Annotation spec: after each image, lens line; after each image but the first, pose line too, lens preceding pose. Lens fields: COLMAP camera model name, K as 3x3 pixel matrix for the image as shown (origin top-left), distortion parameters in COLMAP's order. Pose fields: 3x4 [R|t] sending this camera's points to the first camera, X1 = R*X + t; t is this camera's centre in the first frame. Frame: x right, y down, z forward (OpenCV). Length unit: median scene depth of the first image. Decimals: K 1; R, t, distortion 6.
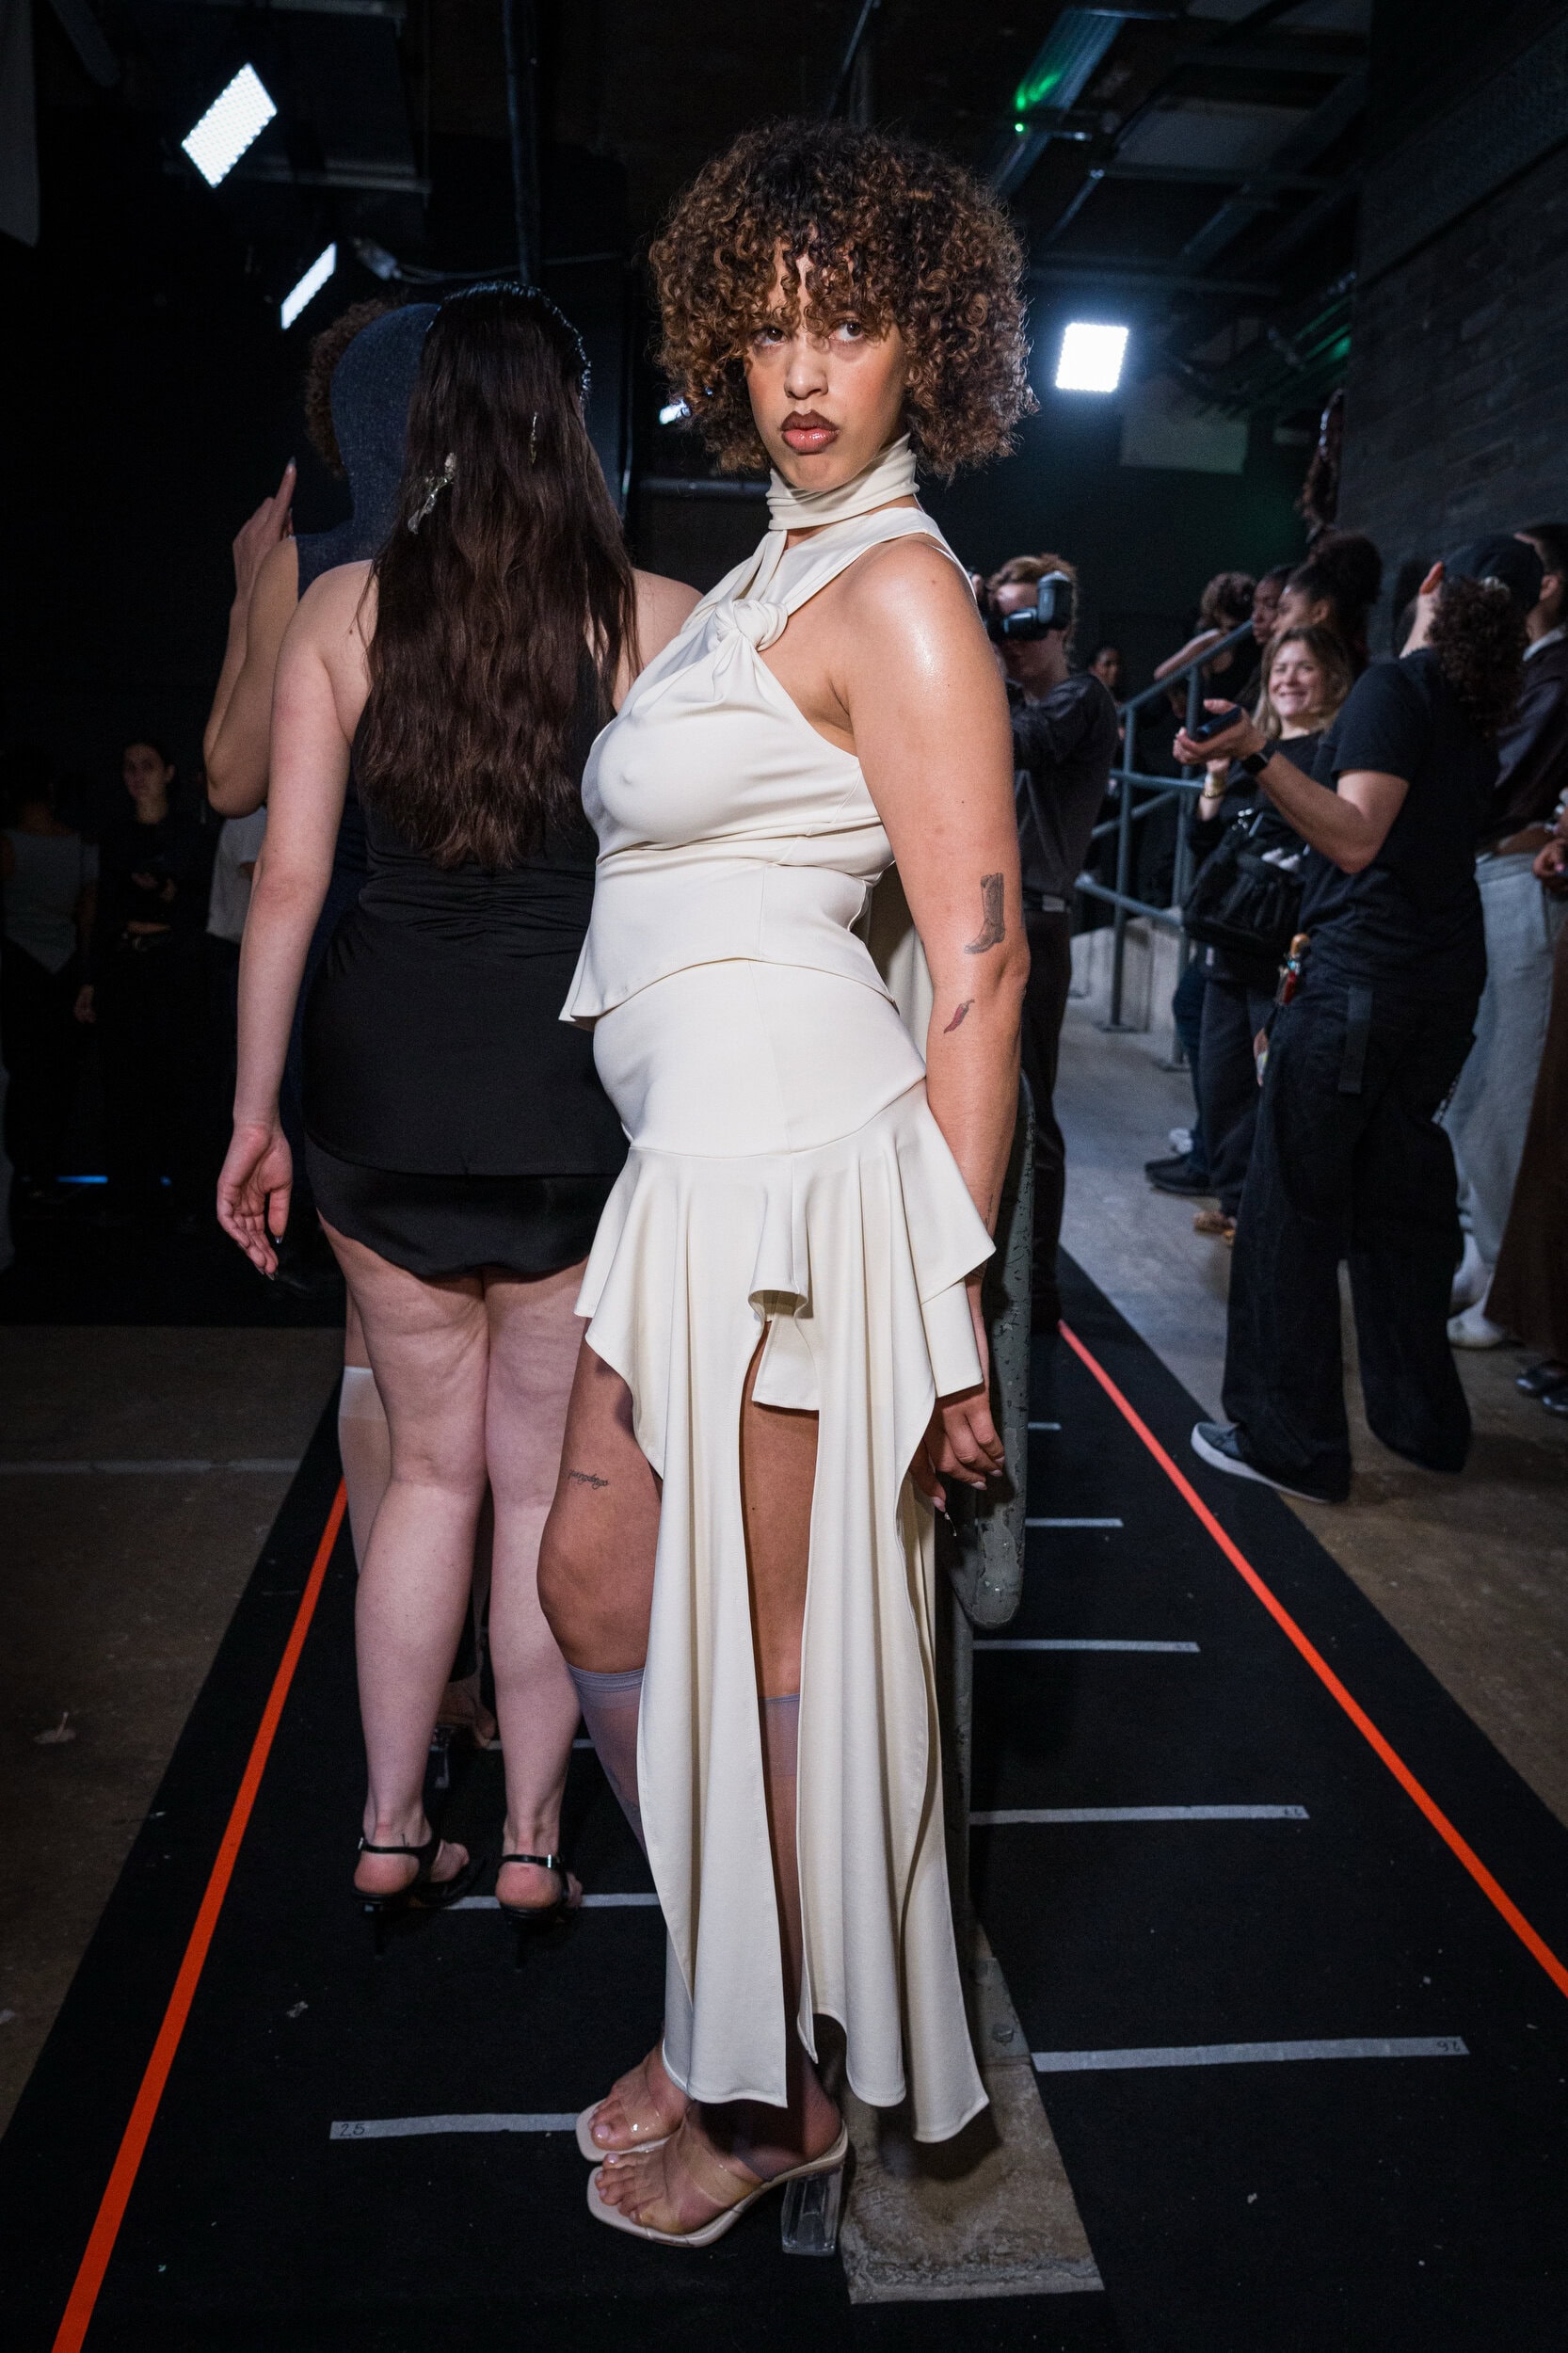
lens RADIAL K [[1783.1, 0, 718.7], [0, 1783.1, 1136.9], [0, 0, 1]] dist [-0.020838, 0.017899]
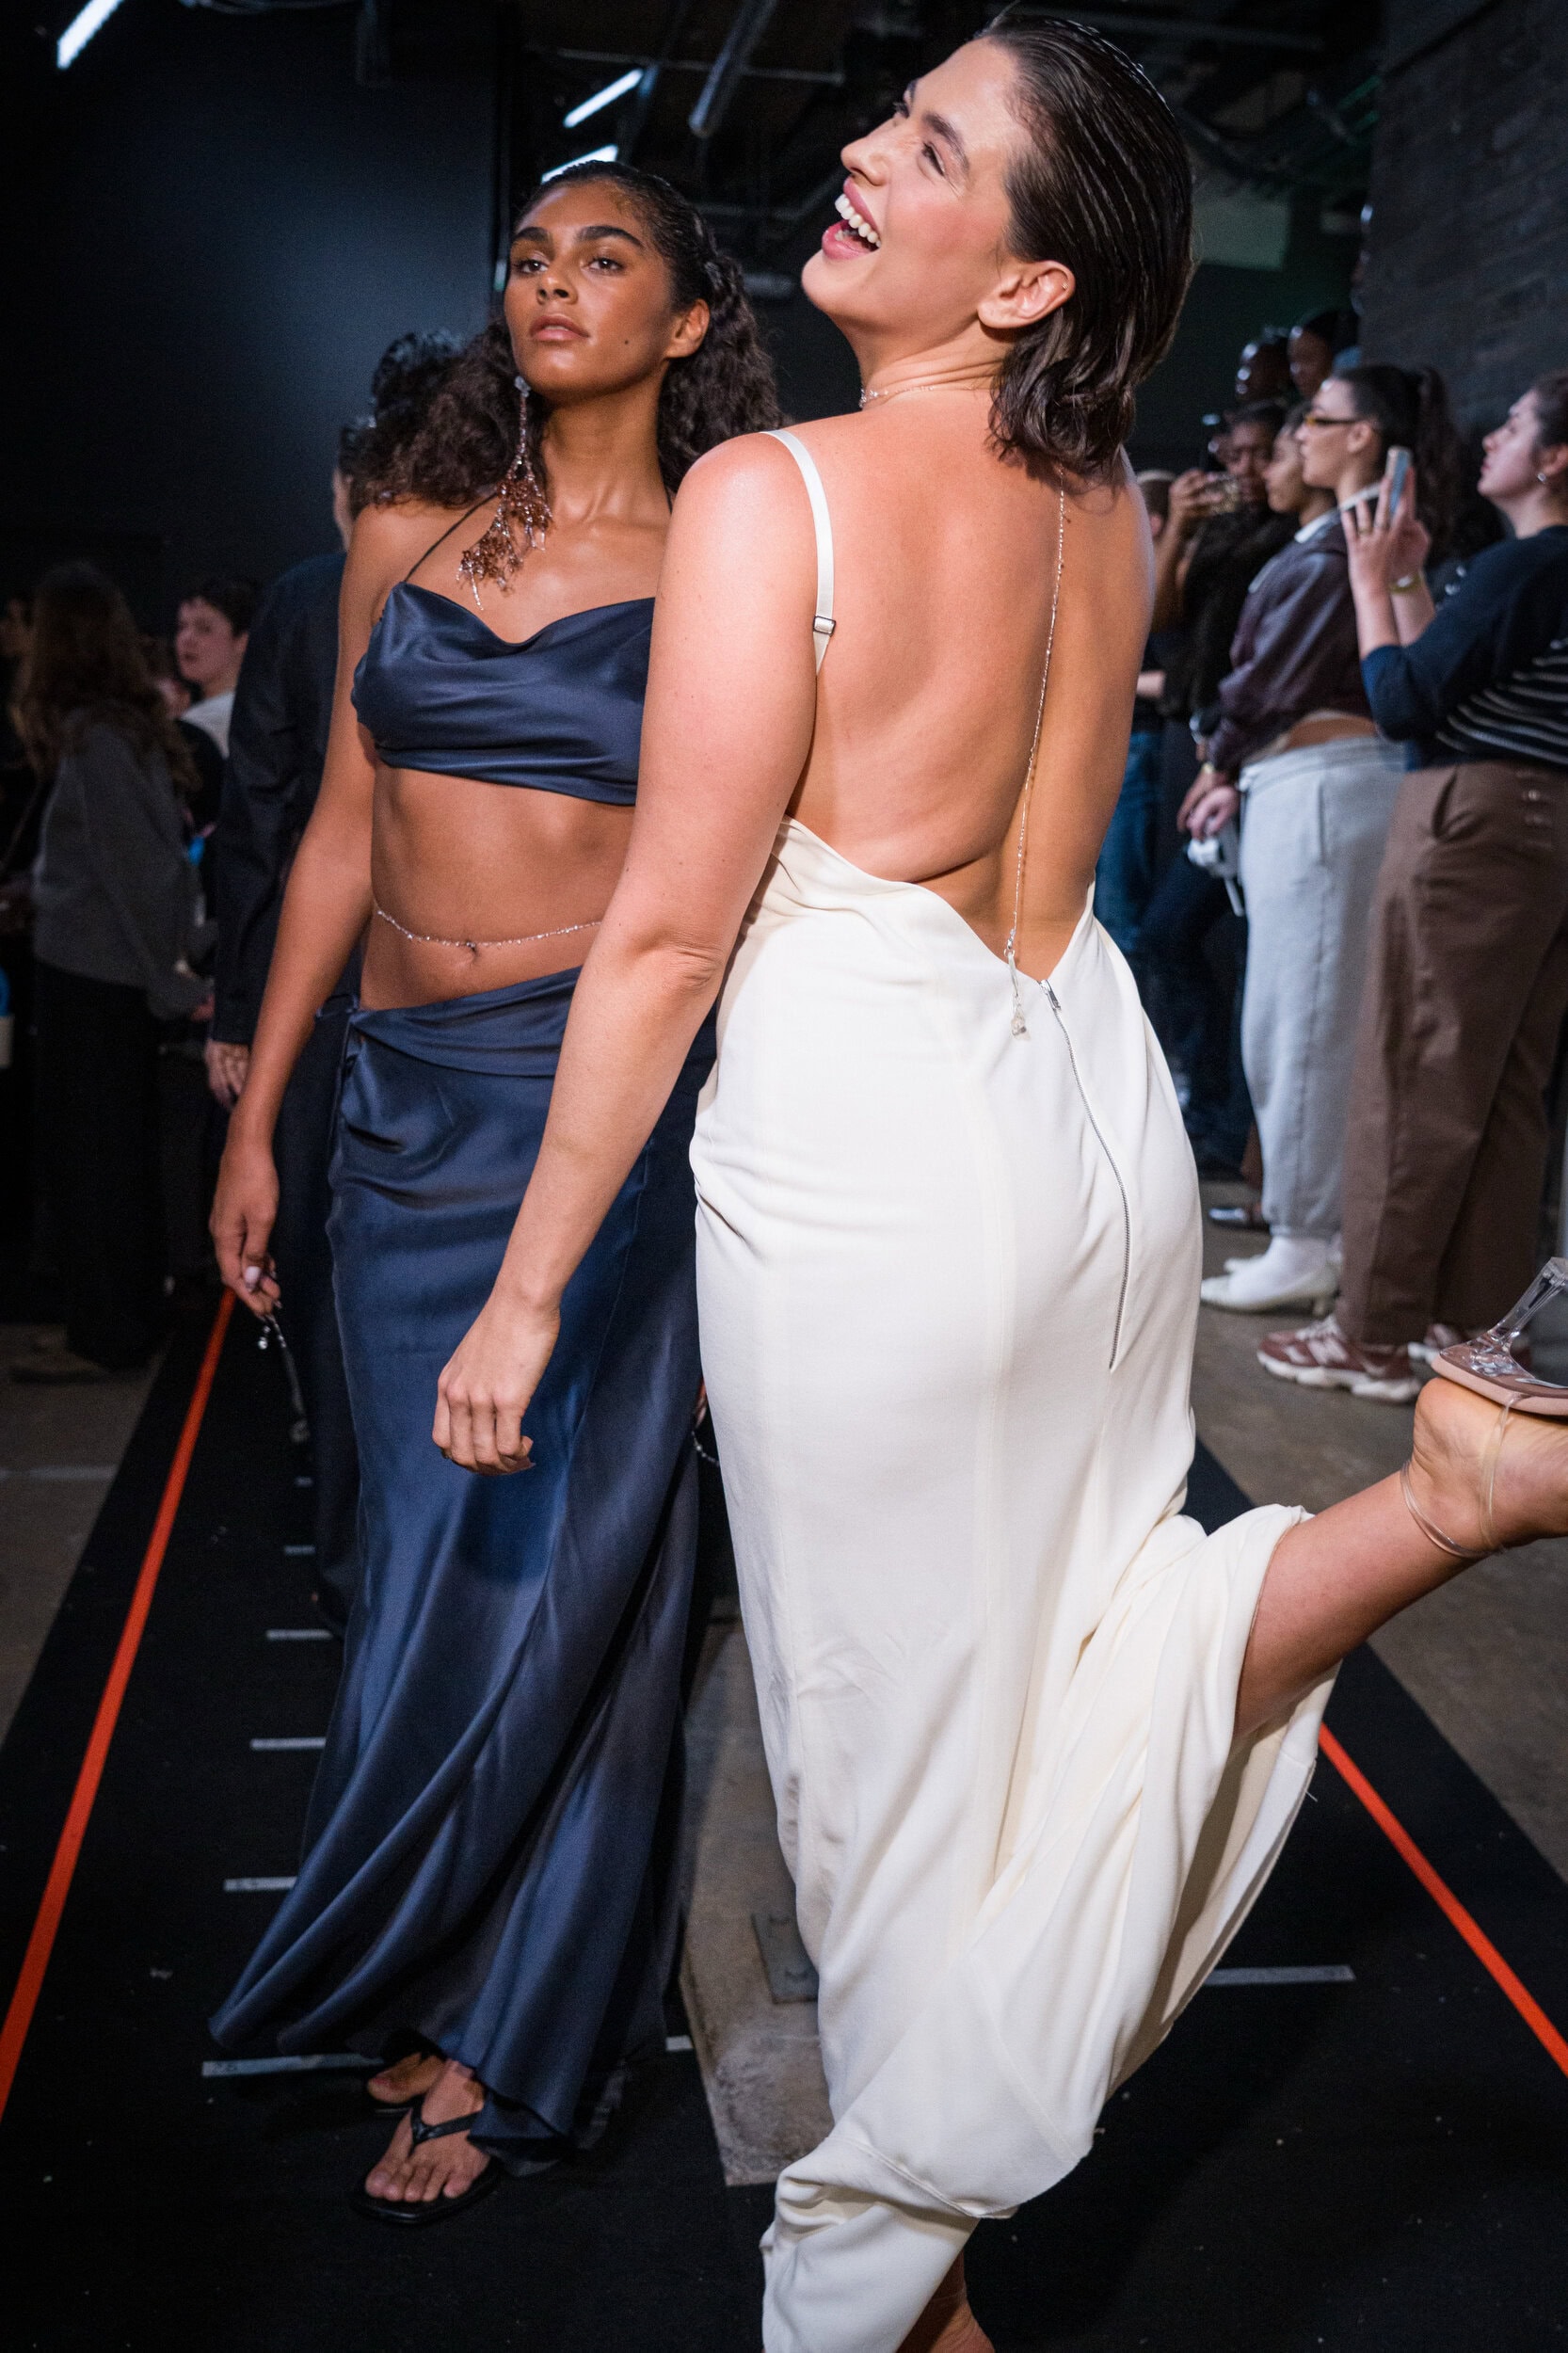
lens RADIAL K [[2382.3, 0, 811.2], [0, 2382.3, 1173.0], [0, 0, 1]] dist [0.003937, 0.025387]
pose [[0.997038, -0.001248, 0.076898, 0.006110], [-0.000505, 0.999741, 0.022773, 0.013036], [-0.076907, -0.022744, 0.996779, -0.125904]]
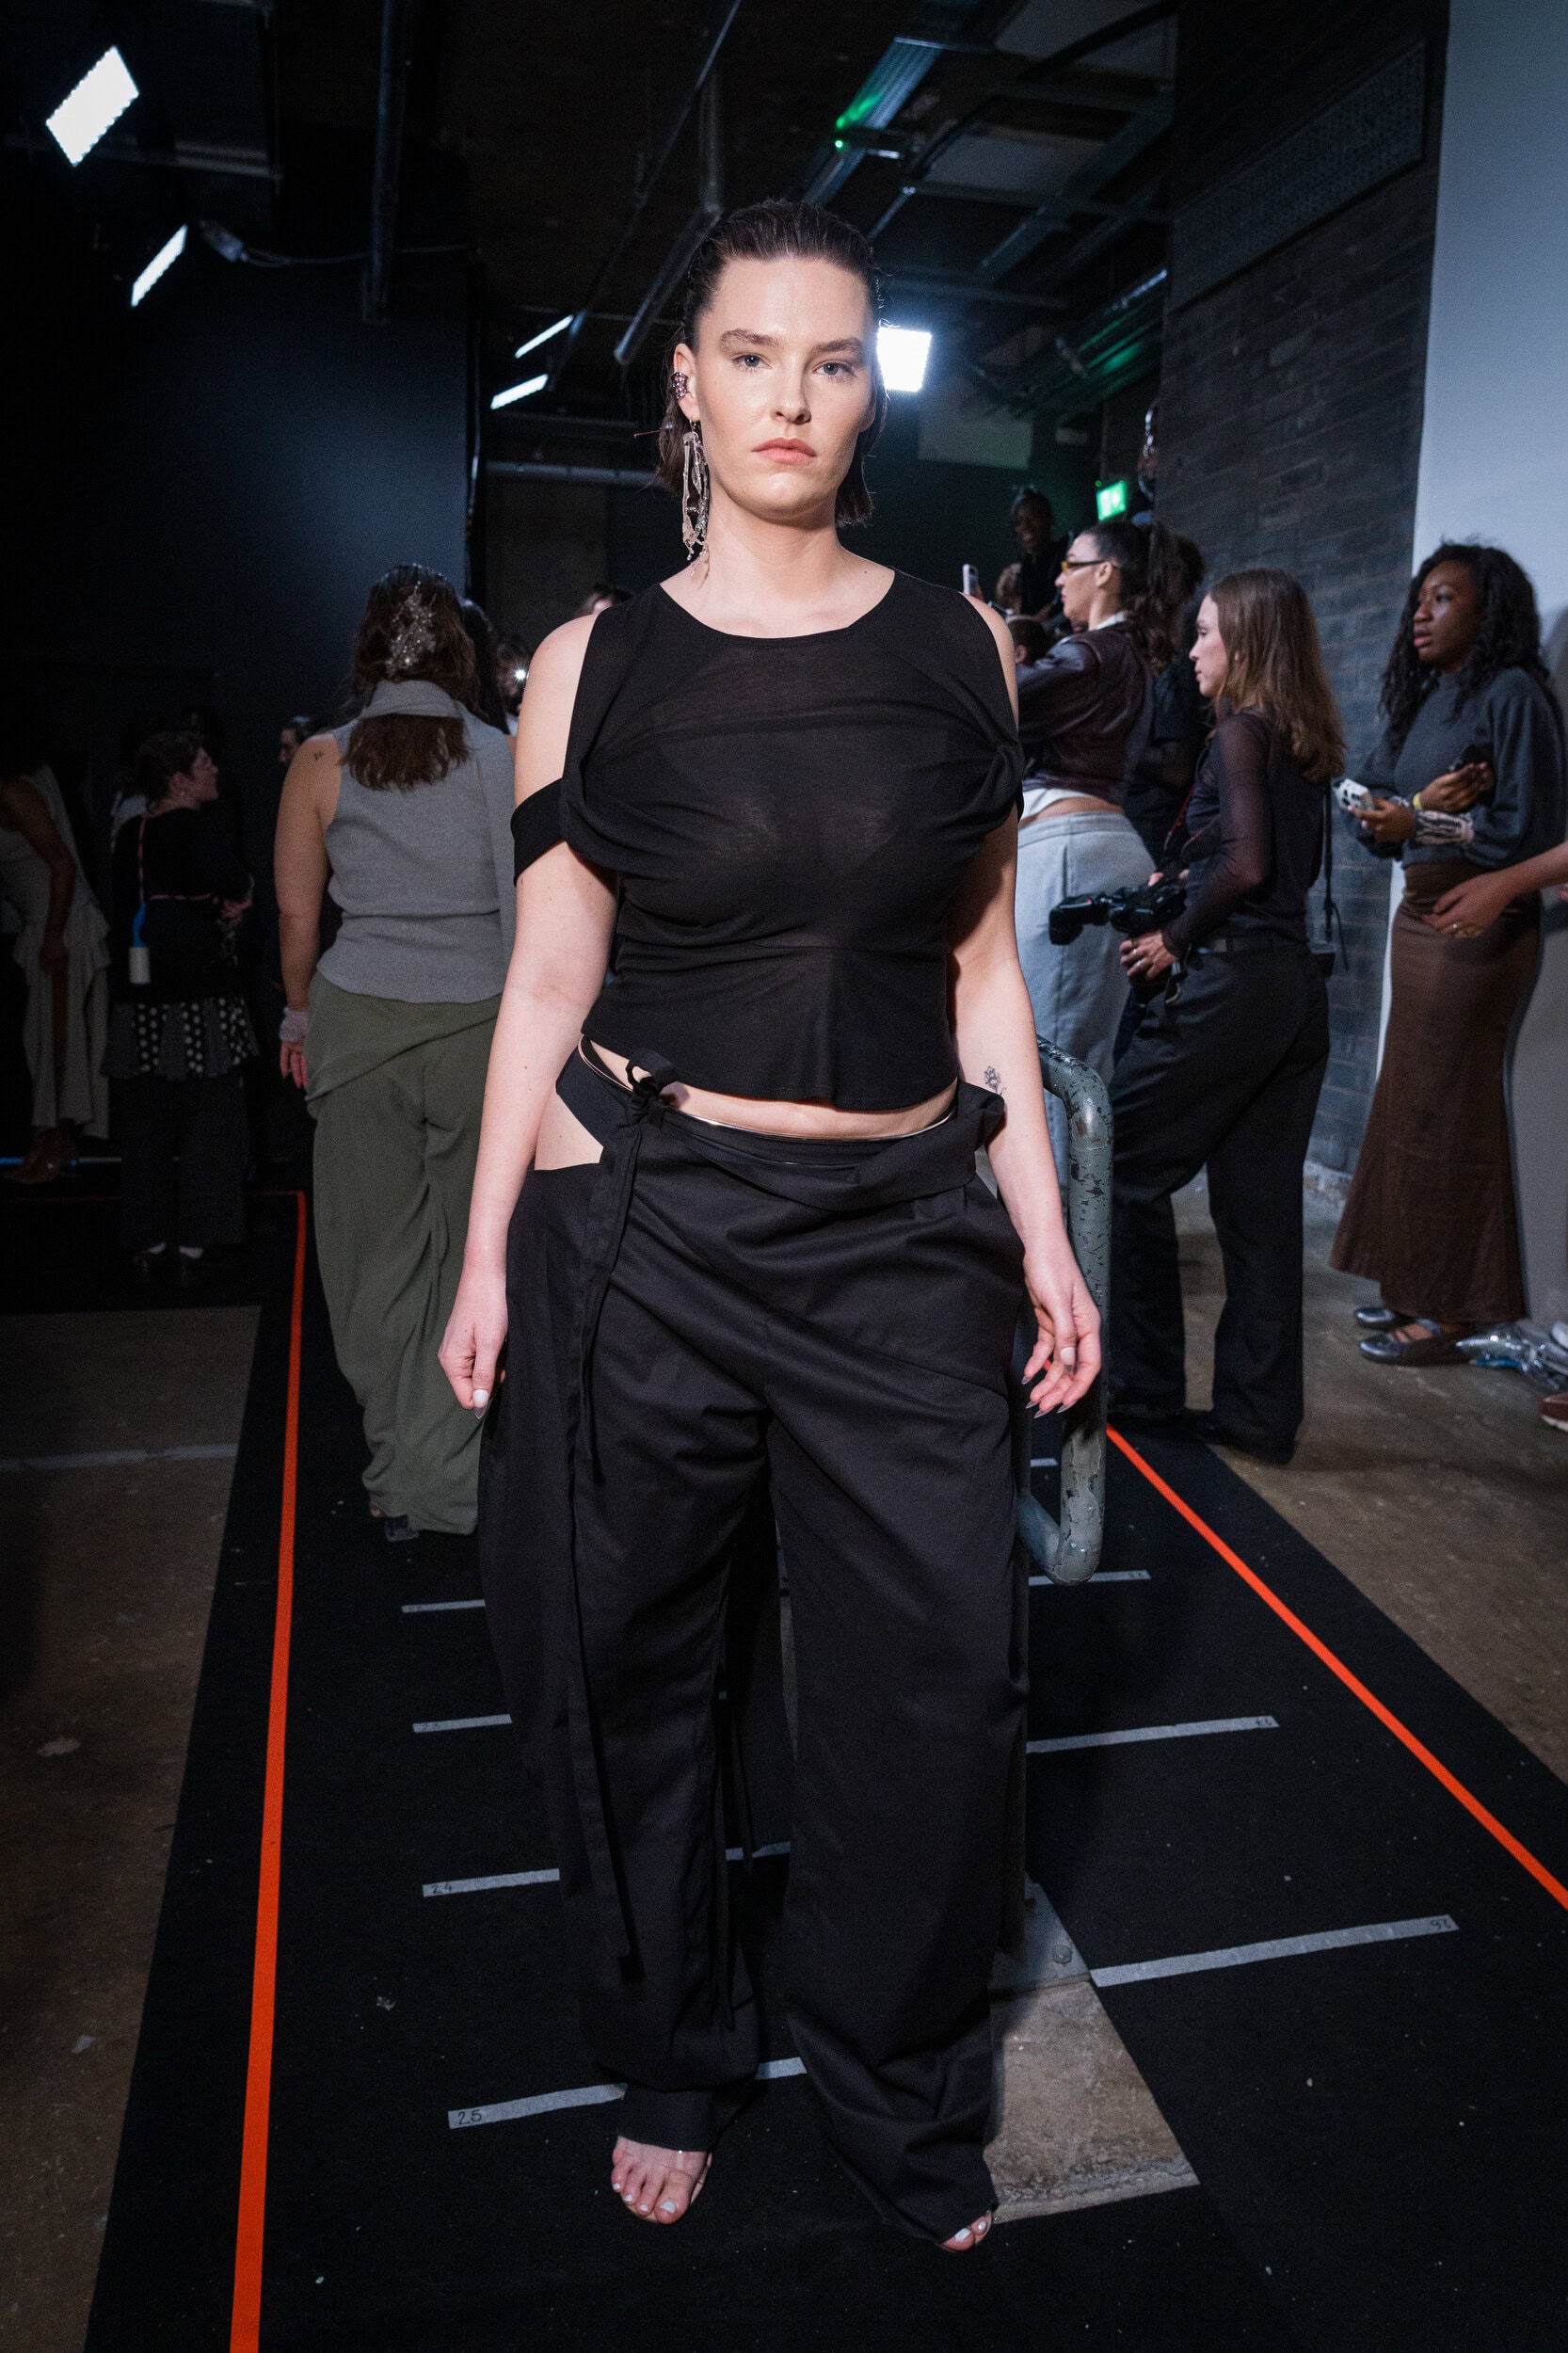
lens RADIAL K [[1702.7, 0, 770.2], [0, 1702.7, 1086.2], [0, 0, 1]] dist [-0.012667, 0.009900]
pose [[0.988083, -0.027929, 0.151367, -0.063580], [0.027775, 0.999609, 0.003138, -0.013168], [-0.151395, 0.001104, 0.988473, 0.001211]]
